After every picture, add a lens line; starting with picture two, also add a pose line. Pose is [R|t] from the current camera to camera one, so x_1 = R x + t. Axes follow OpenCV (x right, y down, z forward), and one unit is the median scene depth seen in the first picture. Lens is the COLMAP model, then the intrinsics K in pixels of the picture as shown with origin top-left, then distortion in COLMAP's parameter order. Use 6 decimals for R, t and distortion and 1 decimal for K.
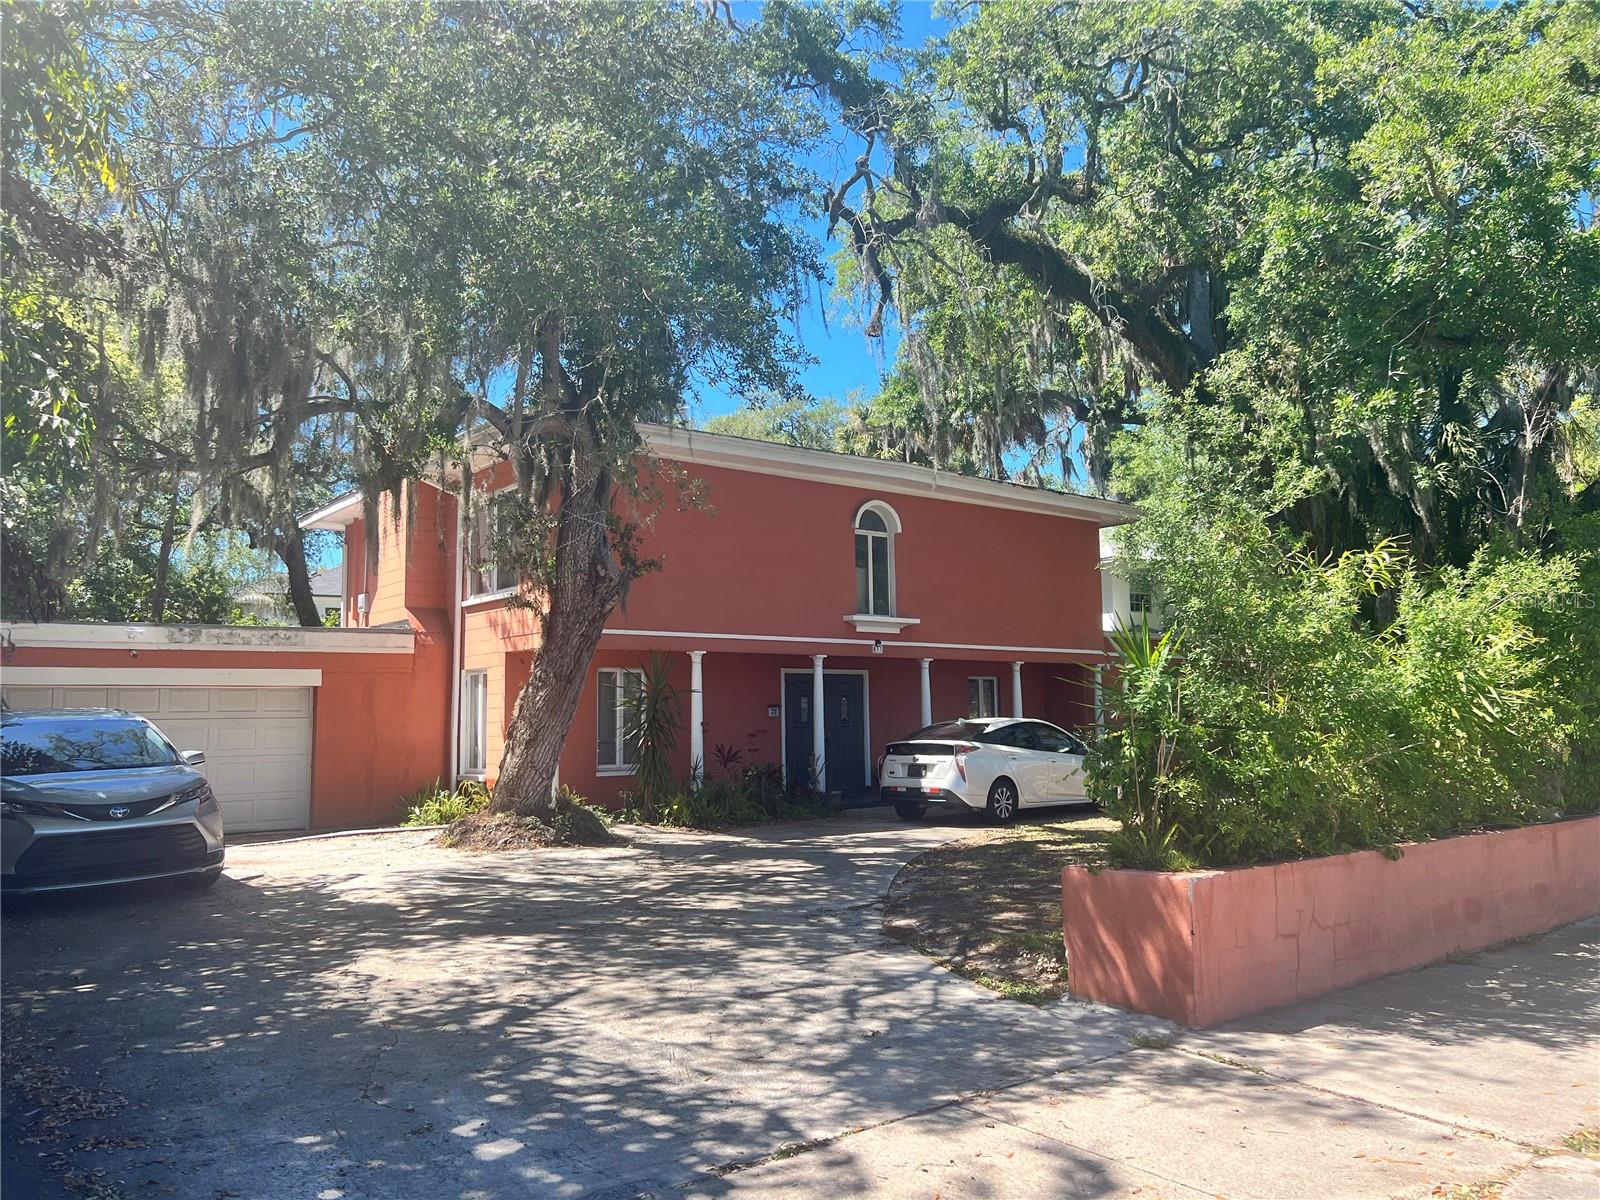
lens RADIAL K [[1200.0, 0, 809.3], [0, 1200.0, 600.8], [0, 0, 1]] dist [0.053978, -0.042374]
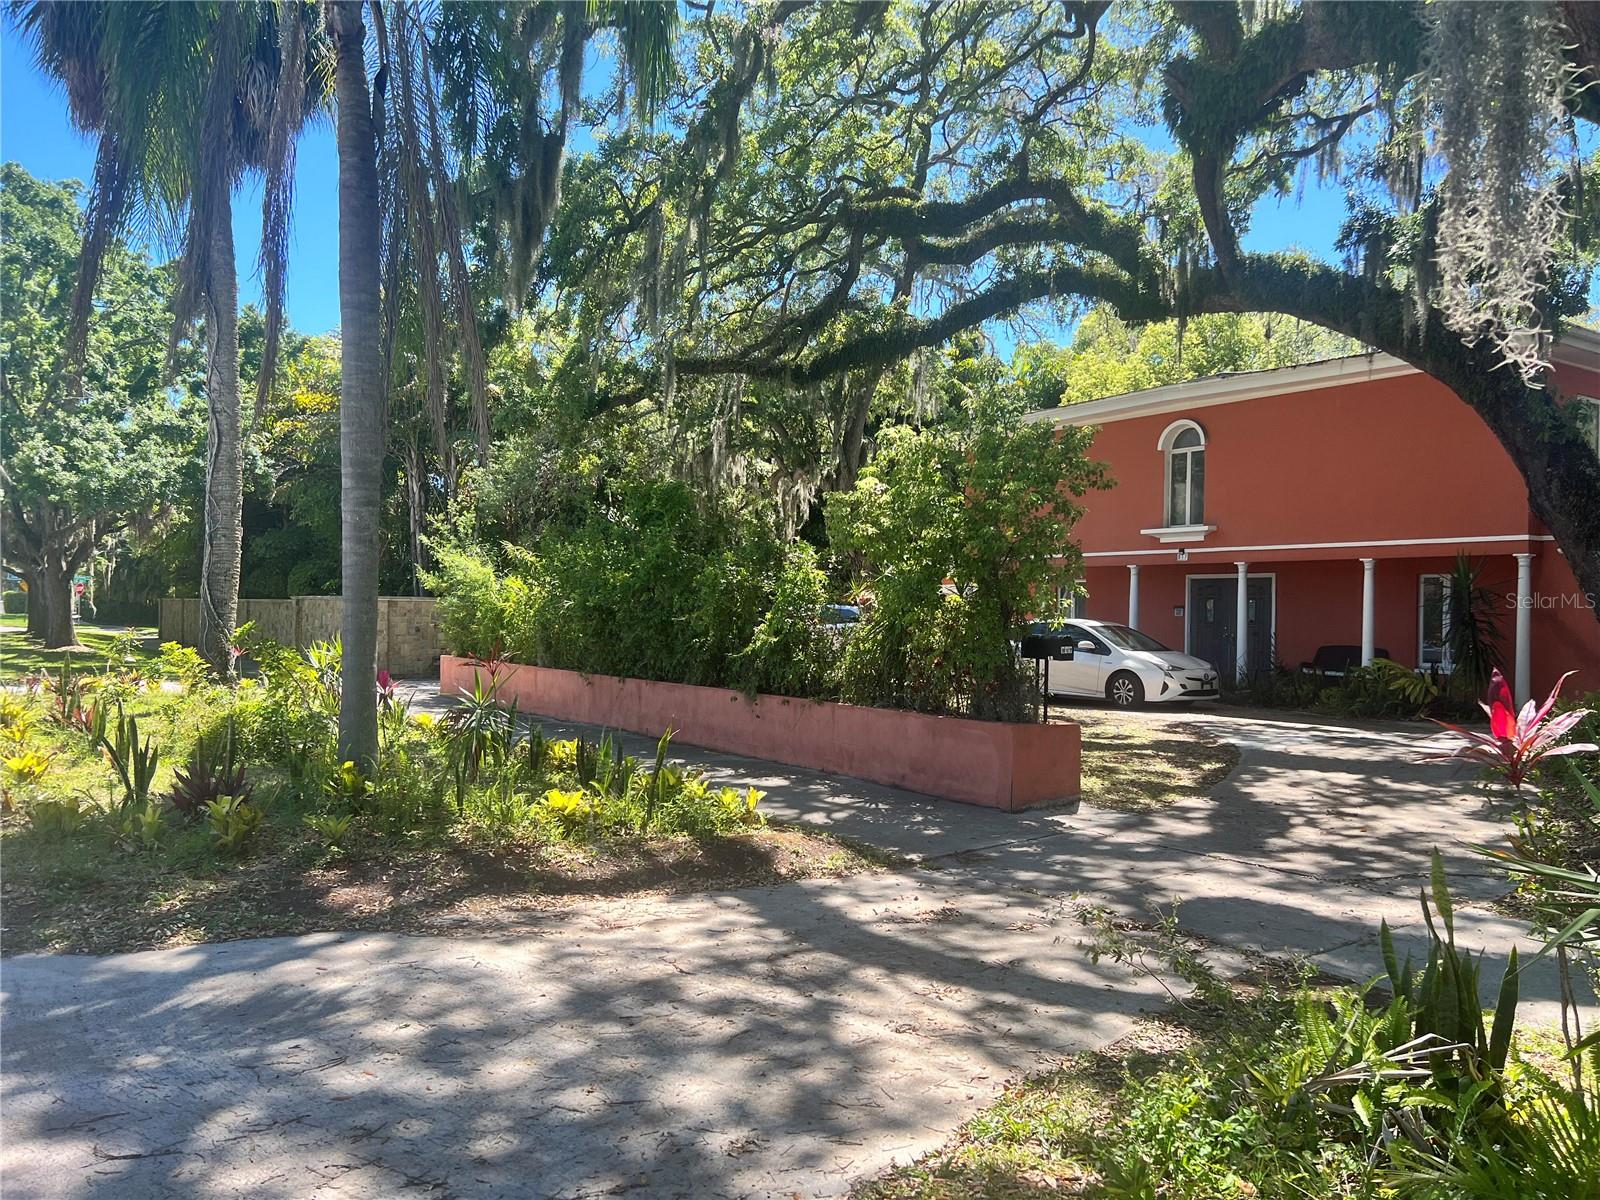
lens RADIAL K [[1199.2, 0, 798.5], [0, 1199.2, 601.4], [0, 0, 1]] dist [0.063582, -0.073070]
pose [[-0.024850, 0.003924, -0.999683, 1.715464], [0.083086, 0.996541, 0.001846, 0.072828], [0.996232, -0.083014, -0.025090, 0.987951]]
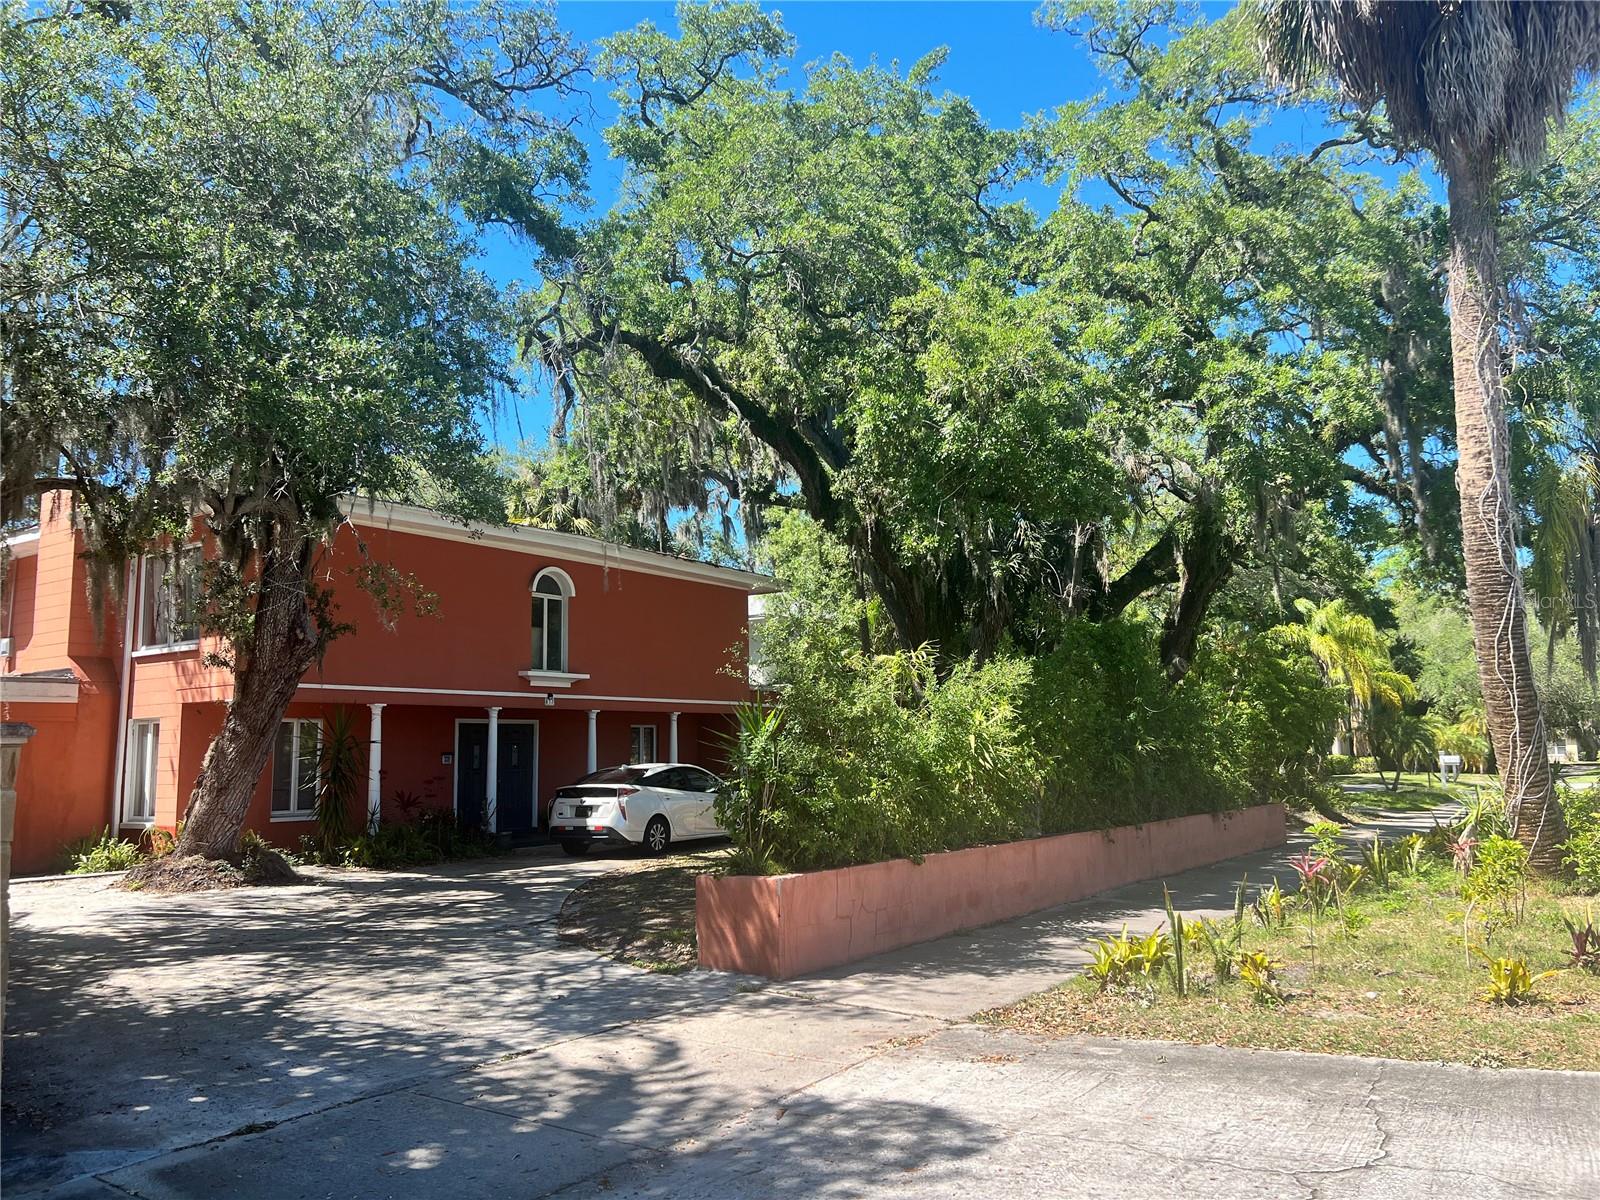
lens RADIAL K [[1199.2, 0, 808.9], [0, 1199.2, 605.4], [0, 0, 1]] dist [0.063582, -0.073070]
pose [[0.961076, 0.032861, 0.274324, -0.030067], [-0.024799, 0.999154, -0.032805, -0.026480], [-0.275170, 0.024725, 0.961078, -0.199087]]
